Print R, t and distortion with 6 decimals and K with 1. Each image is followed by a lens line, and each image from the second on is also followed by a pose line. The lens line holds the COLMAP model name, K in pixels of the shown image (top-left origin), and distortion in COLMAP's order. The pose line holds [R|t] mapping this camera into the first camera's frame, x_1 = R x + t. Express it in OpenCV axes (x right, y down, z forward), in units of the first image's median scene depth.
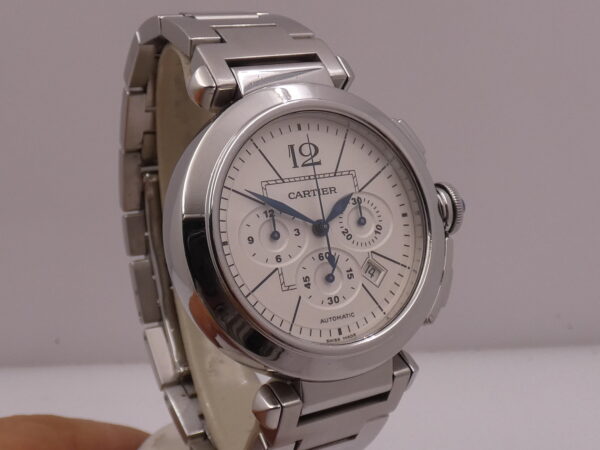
lens RADIAL K [[927.4, 0, 300.0], [0, 927.4, 225.0], [0, 0, 1]] dist [0.017068, 0.107245]
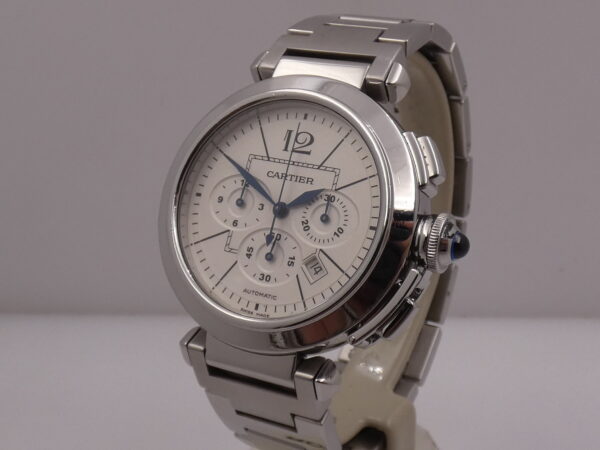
lens RADIAL K [[927.4, 0, 300.0], [0, 927.4, 225.0], [0, 0, 1]] dist [0.017068, 0.107245]
pose [[0.541403, 0.244395, -0.804459, 0.880655], [-0.296889, 0.950753, 0.089032, -0.080398], [0.786600, 0.190632, 0.587299, 0.398258]]
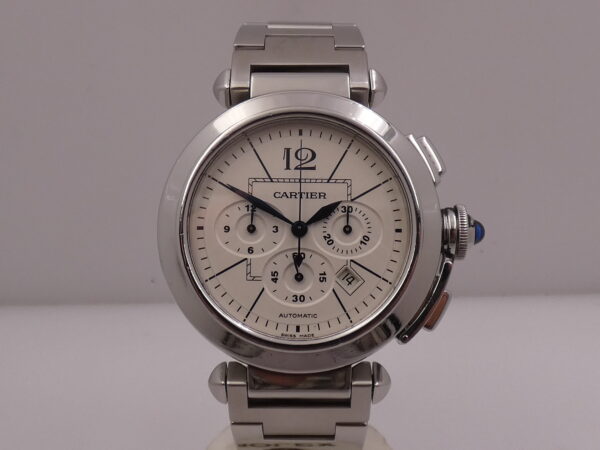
lens RADIAL K [[927.4, 0, 300.0], [0, 927.4, 225.0], [0, 0, 1]] dist [0.017068, 0.107245]
pose [[0.862116, 0.142352, -0.486305, 0.531409], [-0.147062, 0.988711, 0.028707, -0.031316], [0.484901, 0.046769, 0.873318, 0.078503]]
